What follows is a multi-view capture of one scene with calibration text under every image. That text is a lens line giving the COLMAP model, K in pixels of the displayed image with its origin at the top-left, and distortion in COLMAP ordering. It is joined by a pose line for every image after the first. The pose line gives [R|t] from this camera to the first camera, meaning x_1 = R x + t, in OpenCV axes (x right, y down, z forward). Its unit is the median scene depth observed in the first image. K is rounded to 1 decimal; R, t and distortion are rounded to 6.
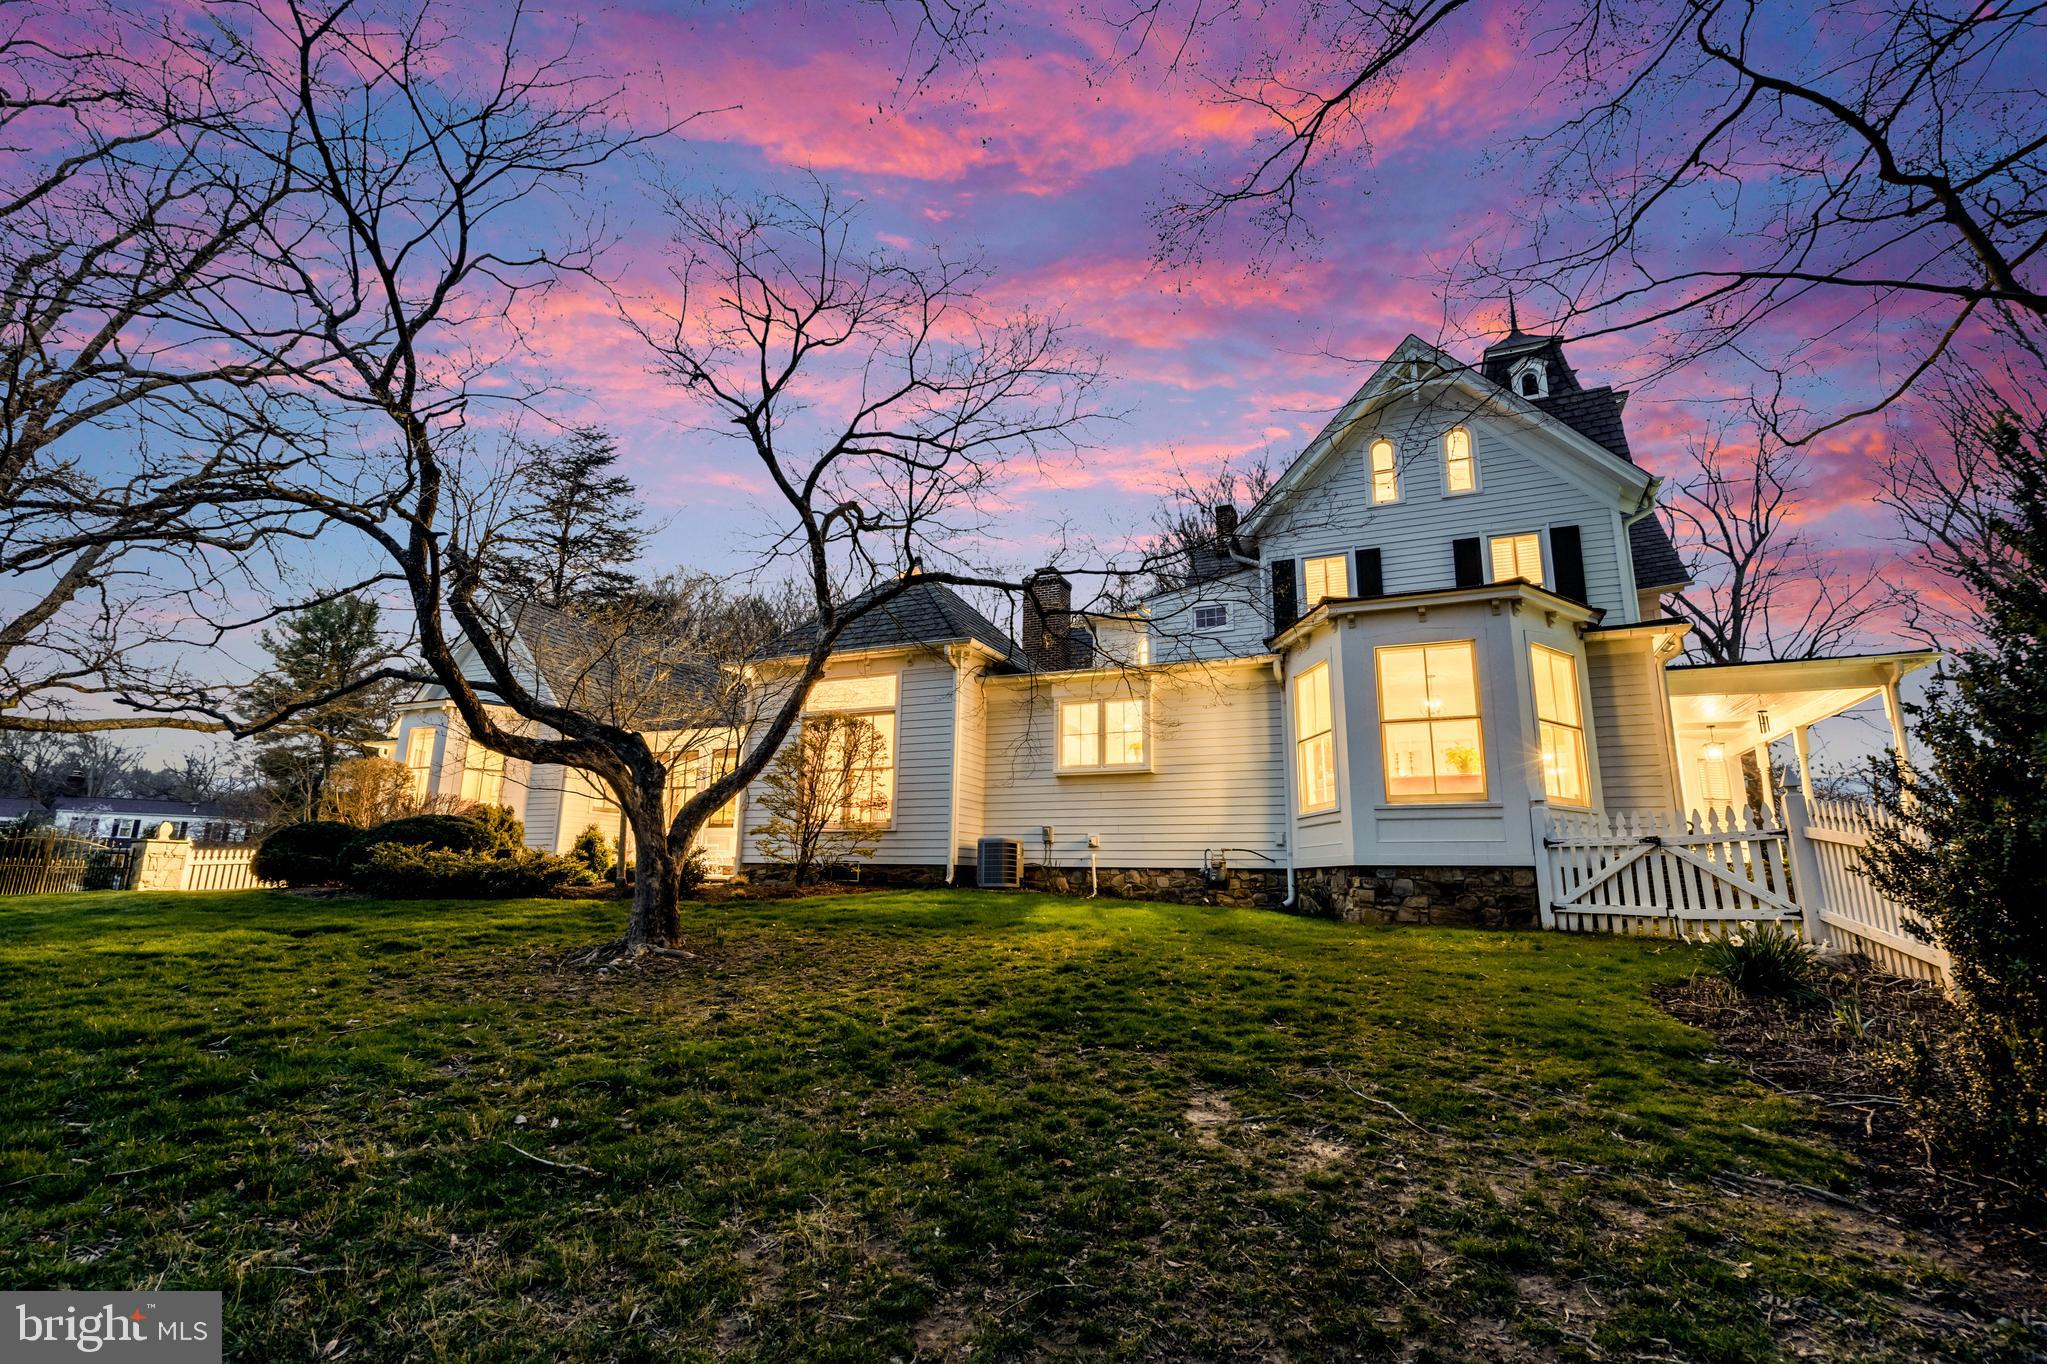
lens RADIAL K [[891.1, 0, 1023.5], [0, 891.1, 682.0], [0, 0, 1]] dist [0.001602, 0.000145]
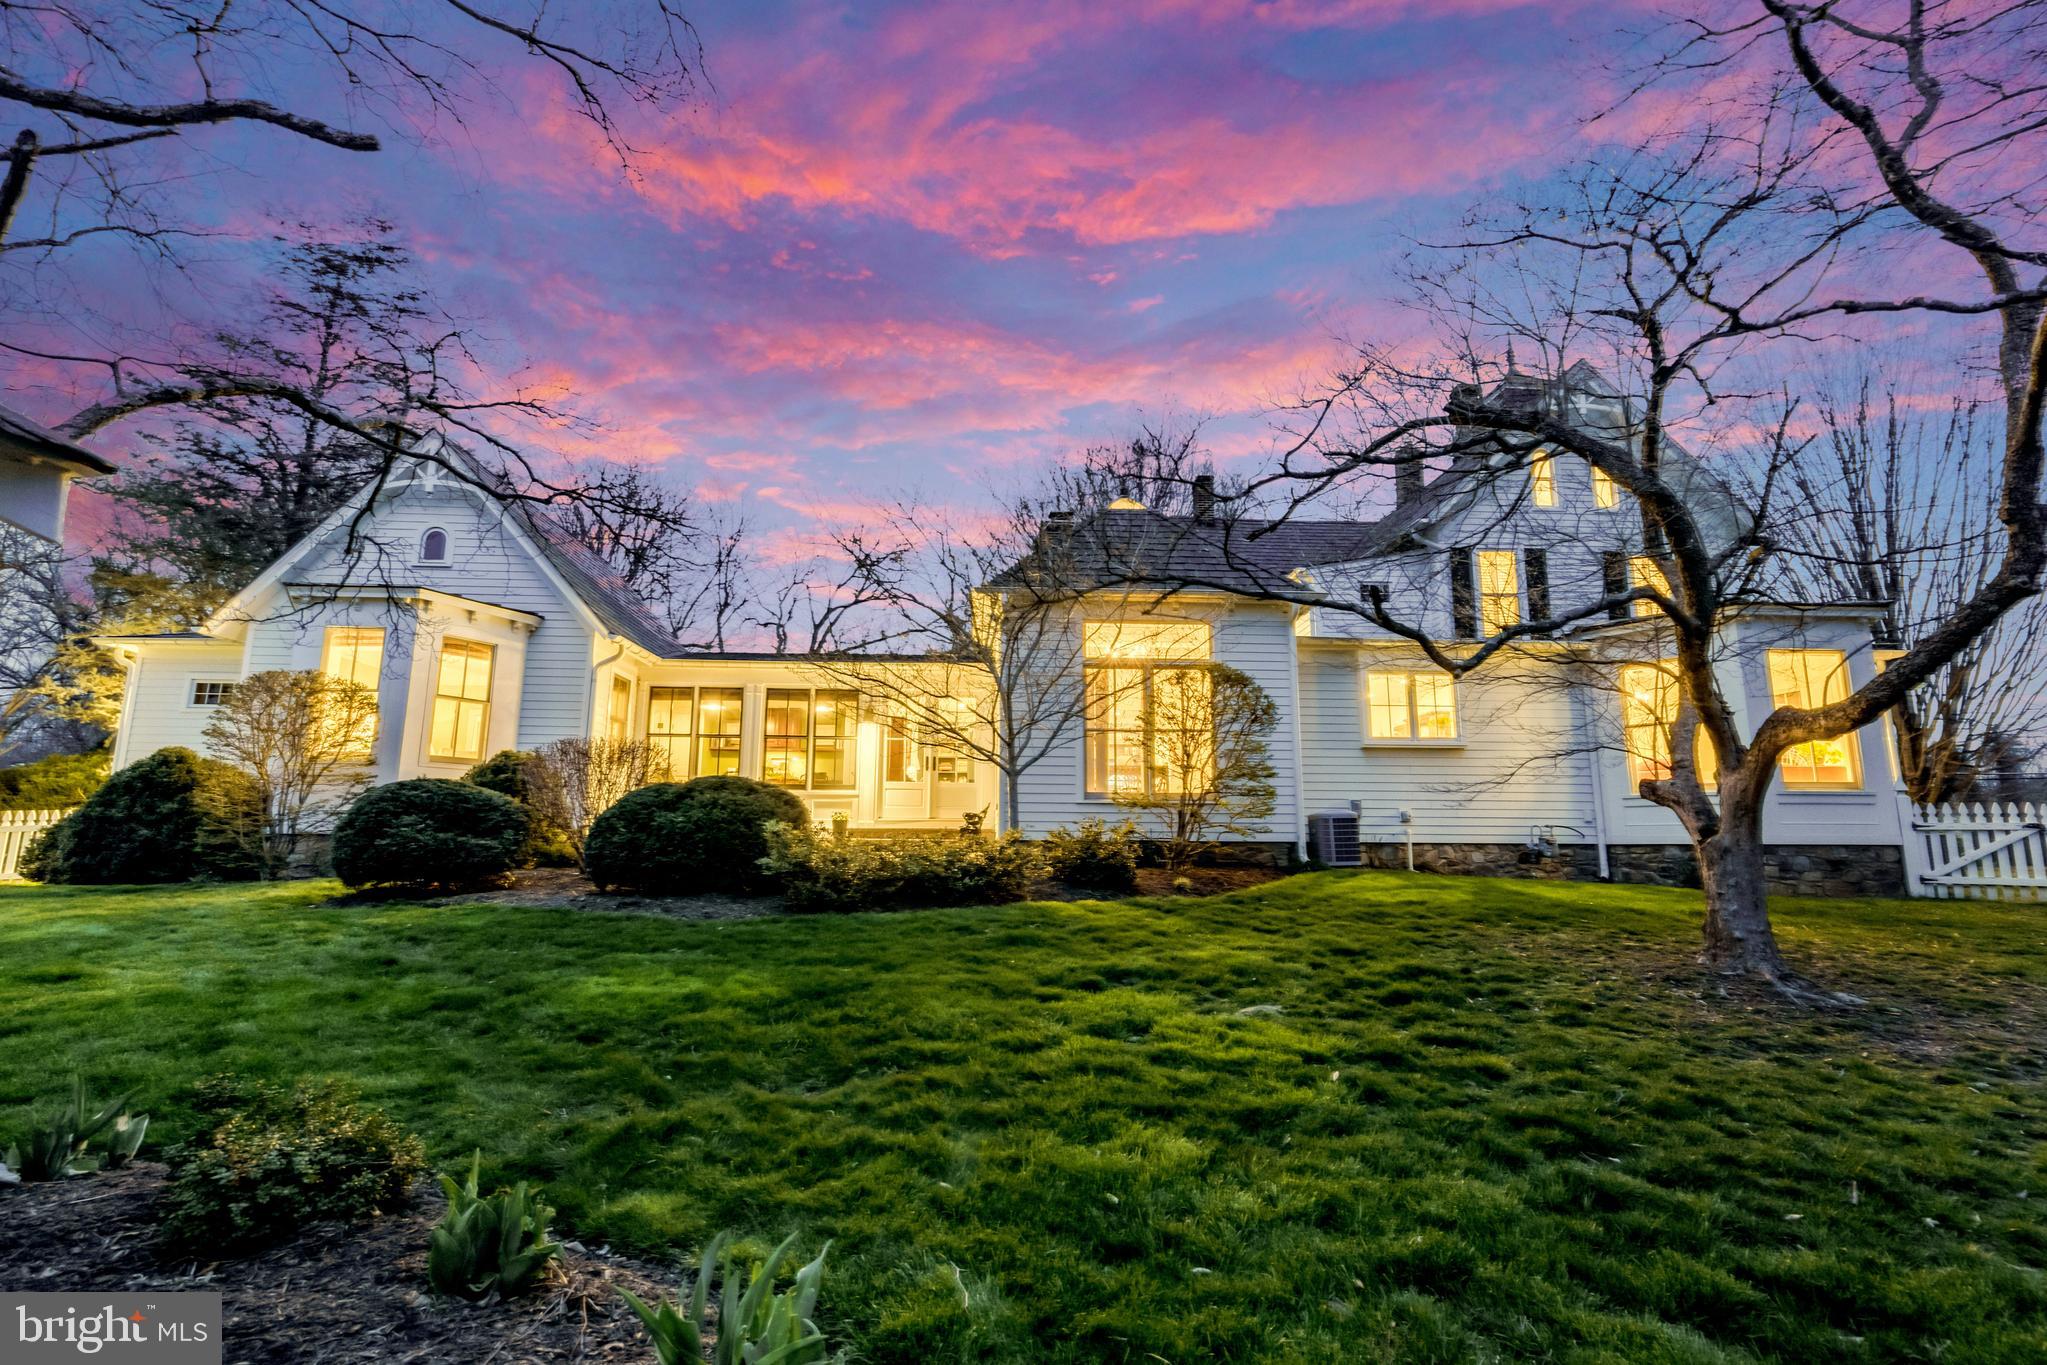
lens RADIAL K [[897.5, 0, 1023.5], [0, 897.5, 682.5], [0, 0, 1]] dist [0.000065, 0.000197]
pose [[0.904064, 0.069438, 0.421719, -0.742266], [-0.089646, 0.995573, 0.028254, 0.044674], [-0.417890, -0.063349, 0.906286, 0.304630]]
